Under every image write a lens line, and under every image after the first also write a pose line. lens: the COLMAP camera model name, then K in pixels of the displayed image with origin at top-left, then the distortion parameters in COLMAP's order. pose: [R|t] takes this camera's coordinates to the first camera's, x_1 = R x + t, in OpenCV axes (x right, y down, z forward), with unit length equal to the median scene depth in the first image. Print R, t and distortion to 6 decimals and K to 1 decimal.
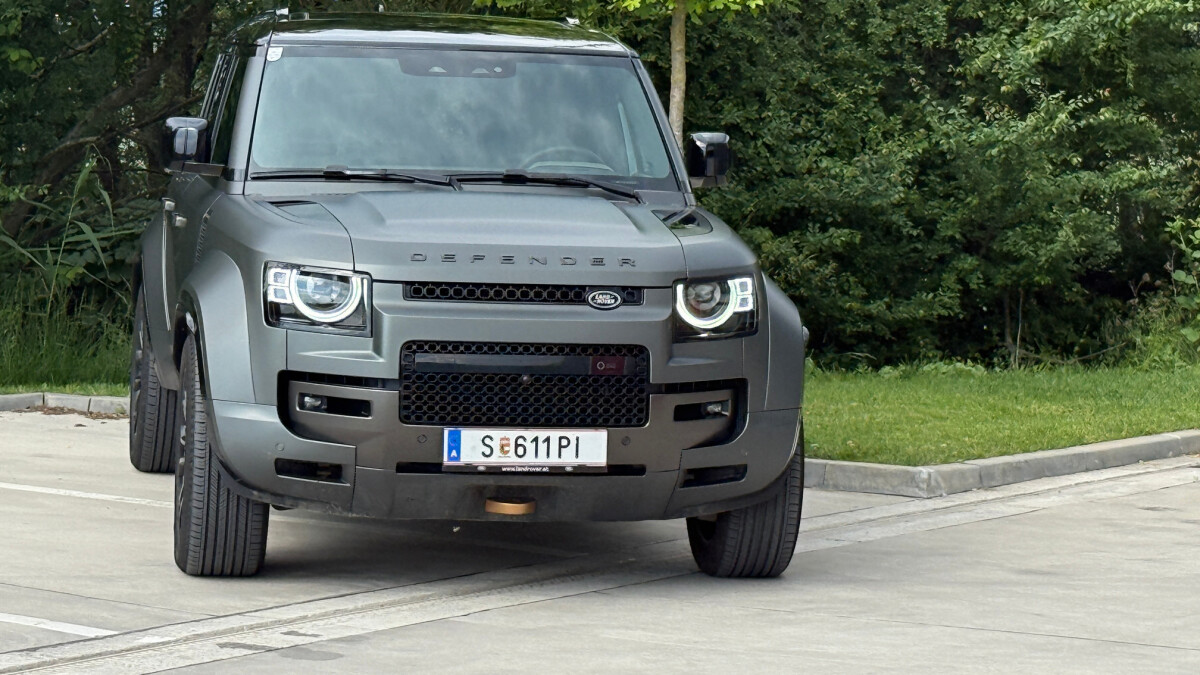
lens RADIAL K [[3793.8, 0, 594.5], [0, 3793.8, 340.1], [0, 0, 1]] dist [0.061187, 0.000000]
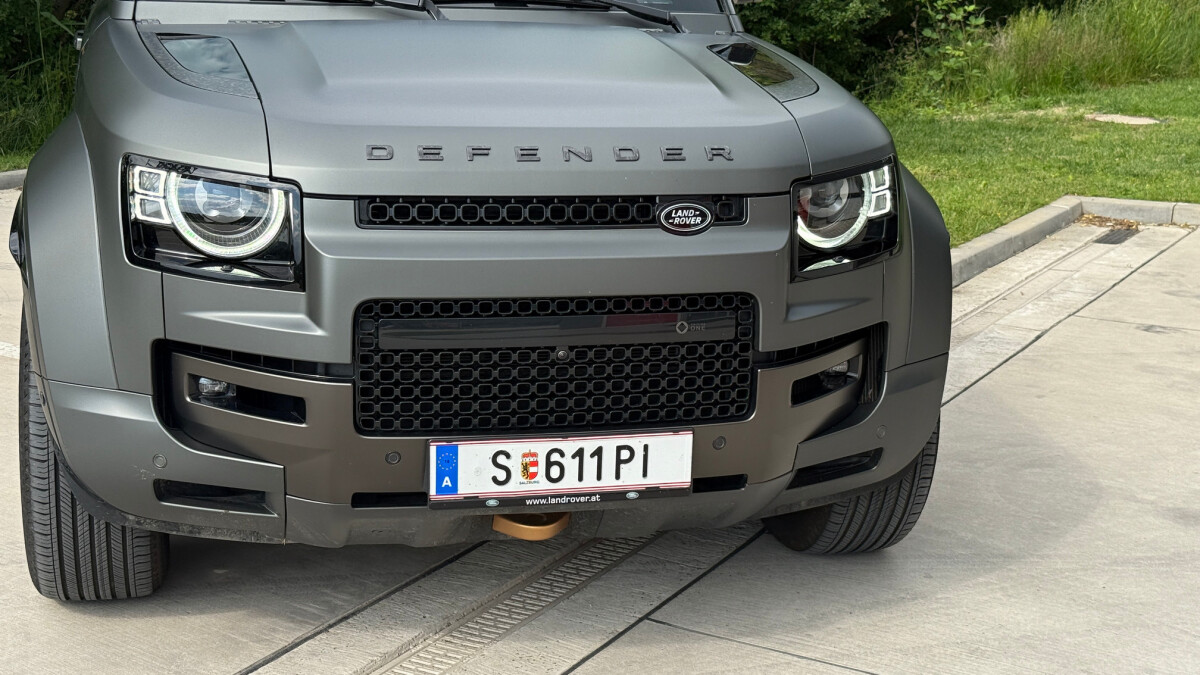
lens RADIAL K [[1732.0, 0, 592.0], [0, 1732.0, 370.2], [0, 0, 1]] dist [0.107679, 0.000000]
pose [[0.997834, -0.014422, 0.064182, -0.031022], [0.001745, 0.981131, 0.193338, -0.040921], [-0.065760, -0.192807, 0.979031, 0.721854]]
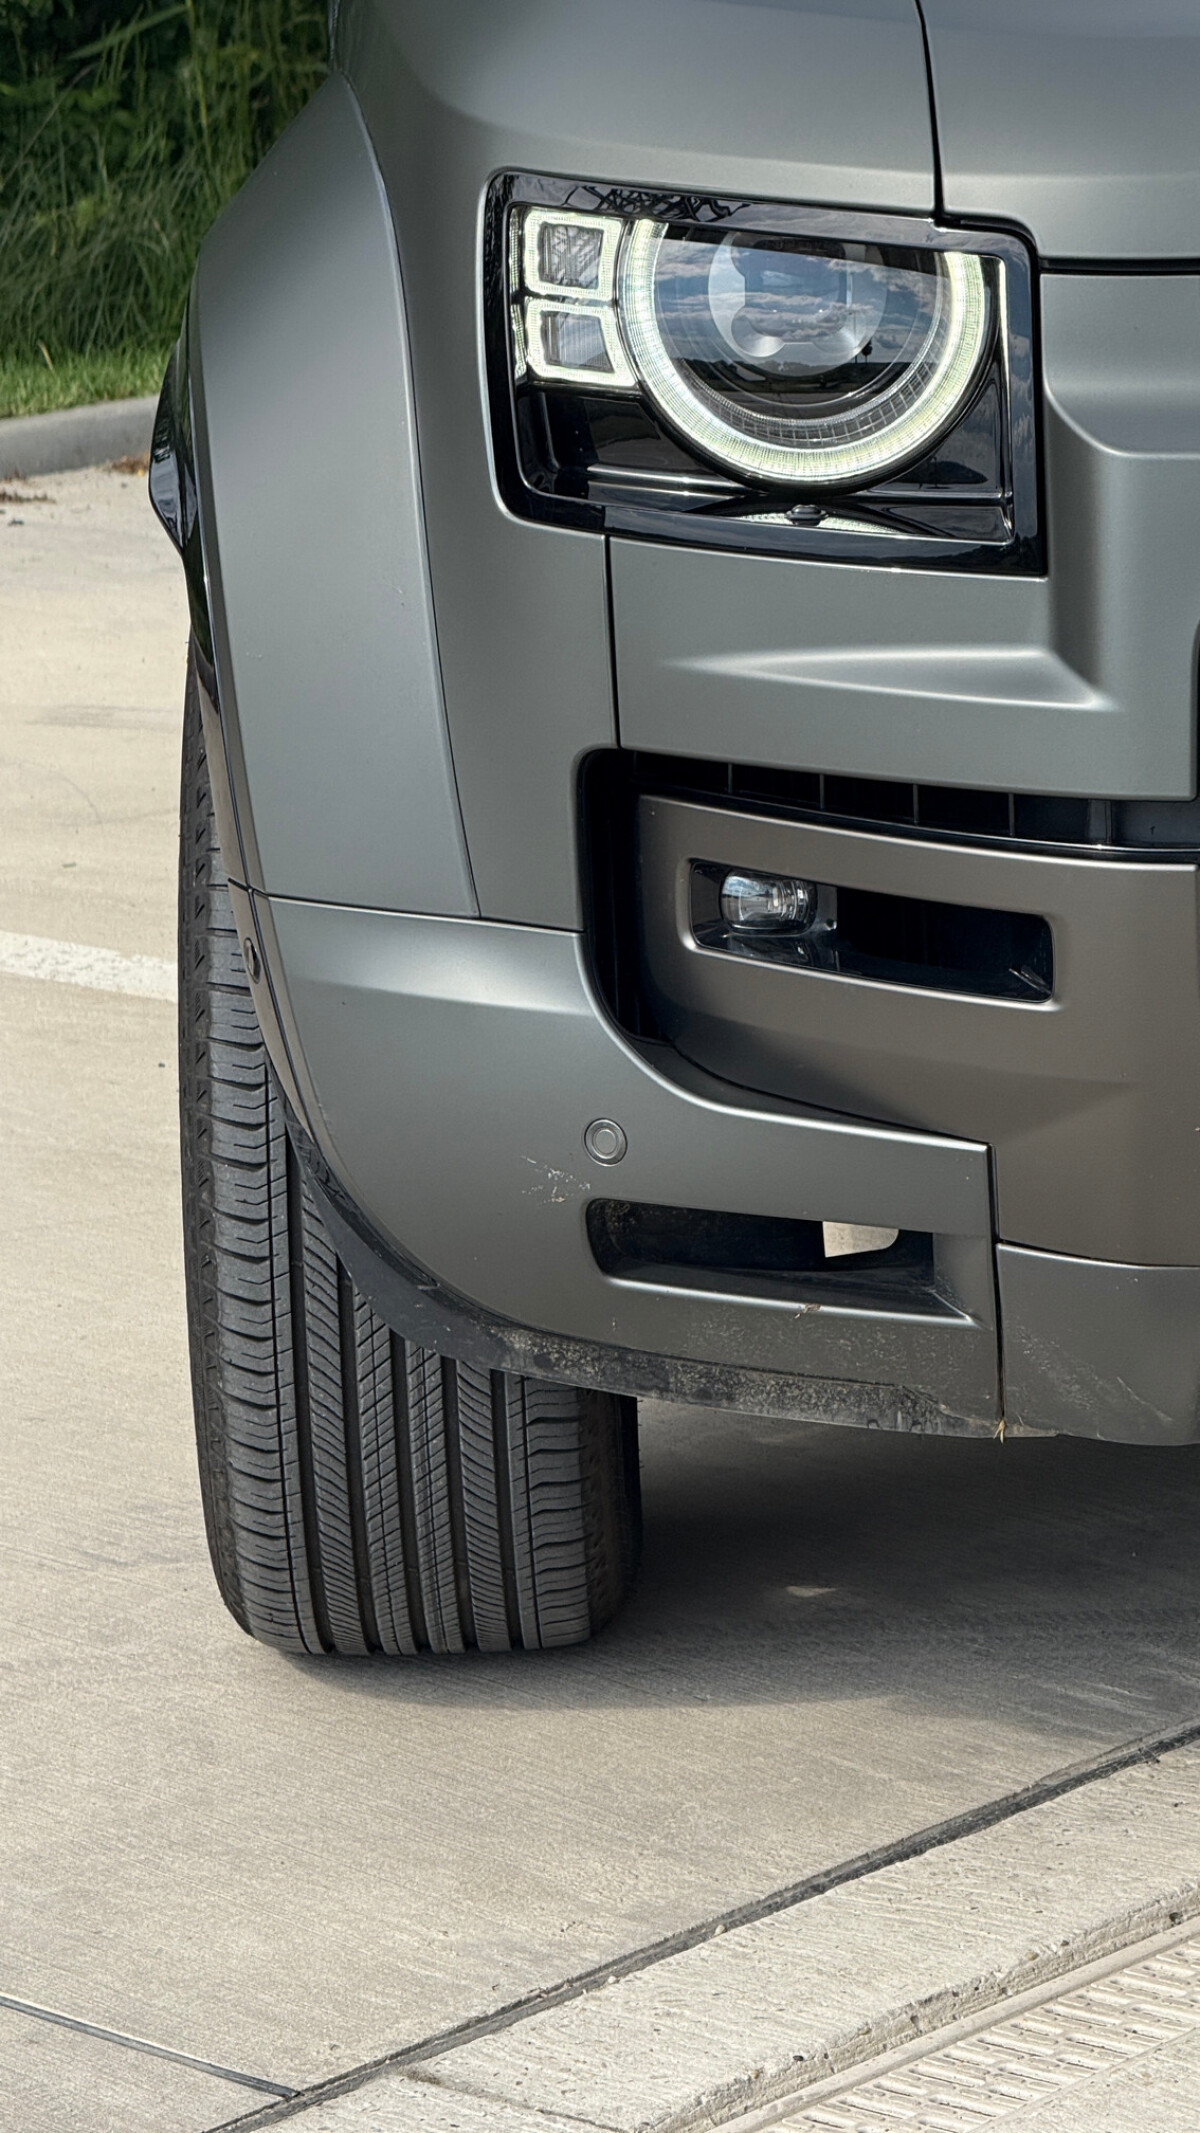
lens RADIAL K [[7557.6, 0, 588.7], [0, 7557.6, 1055.5], [0, 0, 1]] dist [0.288683, 0.000000]
pose [[0.983144, -0.026675, -0.180879, -0.013857], [0.054437, 0.987139, 0.150308, -0.034294], [0.174543, -0.157621, 0.971952, 0.625516]]
